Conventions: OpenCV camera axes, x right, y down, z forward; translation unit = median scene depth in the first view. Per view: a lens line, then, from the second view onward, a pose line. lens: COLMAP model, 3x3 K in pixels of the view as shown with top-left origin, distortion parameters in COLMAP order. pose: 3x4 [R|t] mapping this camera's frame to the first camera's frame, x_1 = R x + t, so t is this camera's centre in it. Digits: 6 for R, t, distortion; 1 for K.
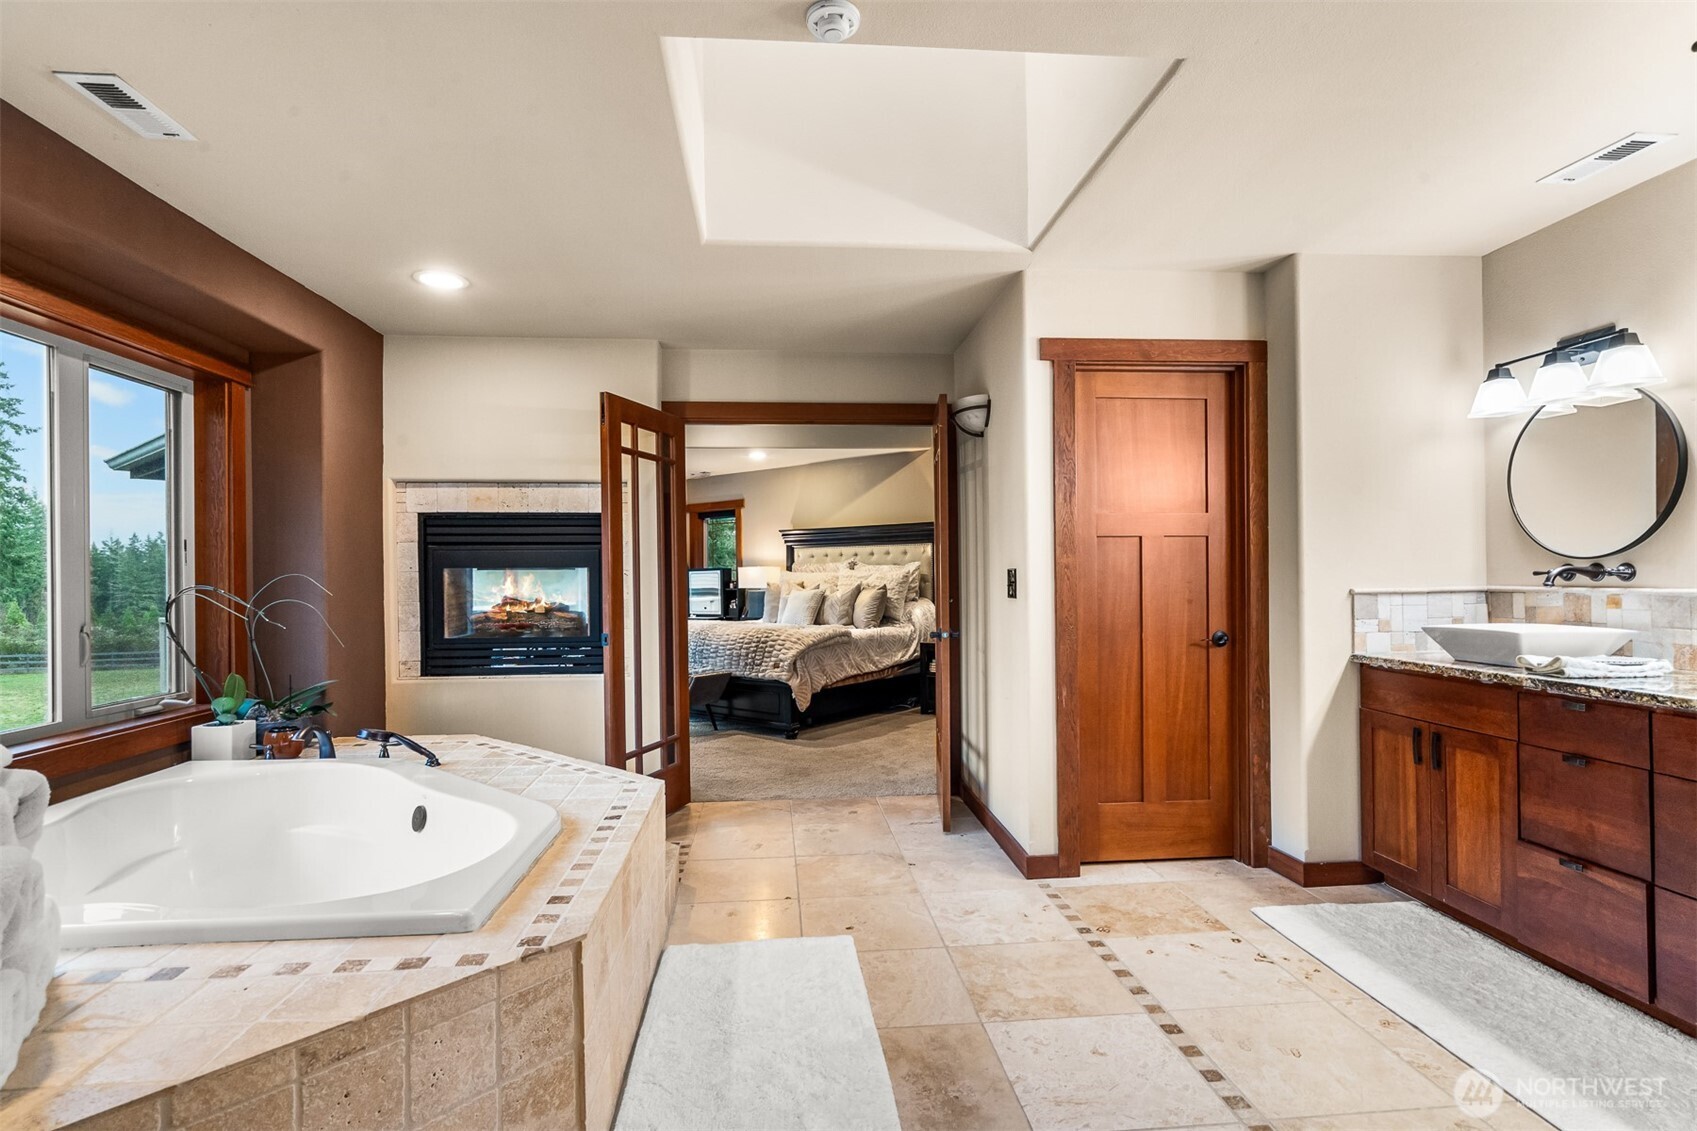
lens RADIAL K [[839.0, 0, 847.0], [0, 839.0, 567.1], [0, 0, 1]] dist [-0.000013, 0.000006]
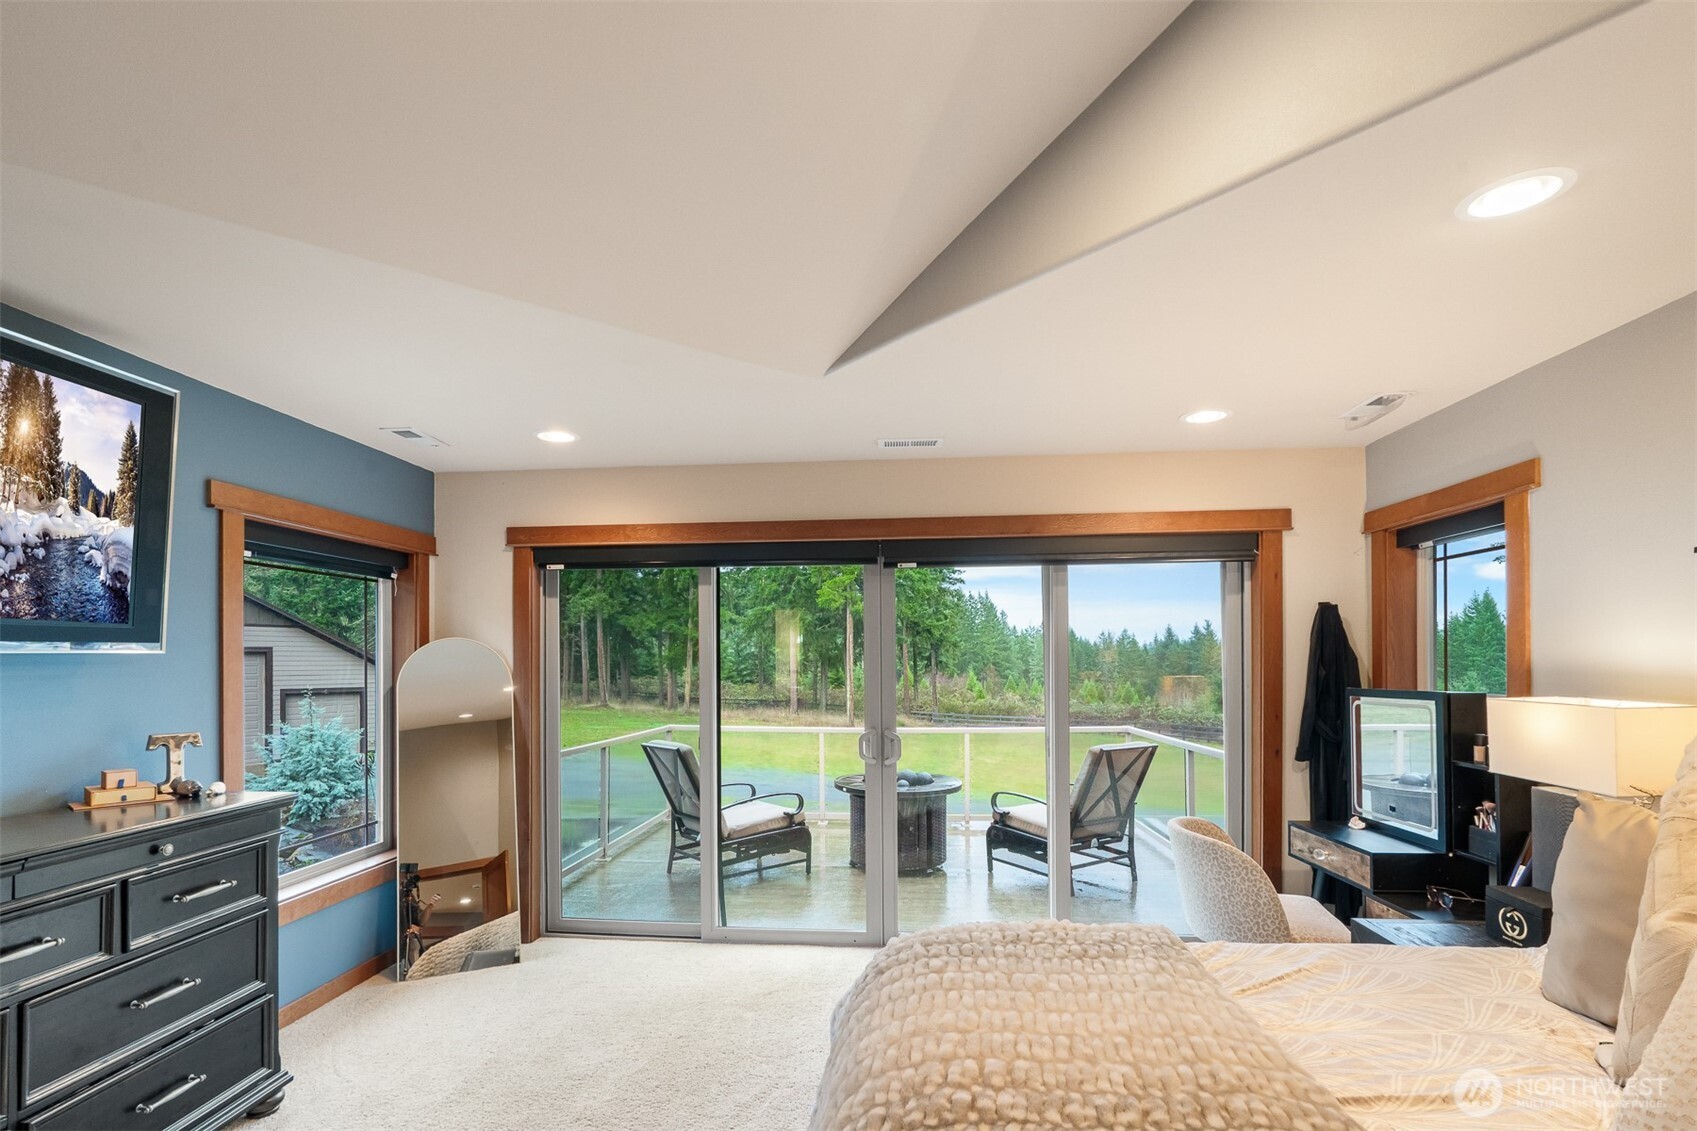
lens RADIAL K [[776.4, 0, 847.6], [0, 776.4, 564.3], [0, 0, 1]] dist [0.000565, 0.000054]
pose [[-0.175650, -0.100199, -0.979340, 0.177580], [0.003327, 0.994741, -0.102371, -0.018460], [0.984447, -0.021240, -0.174393, 0.819810]]
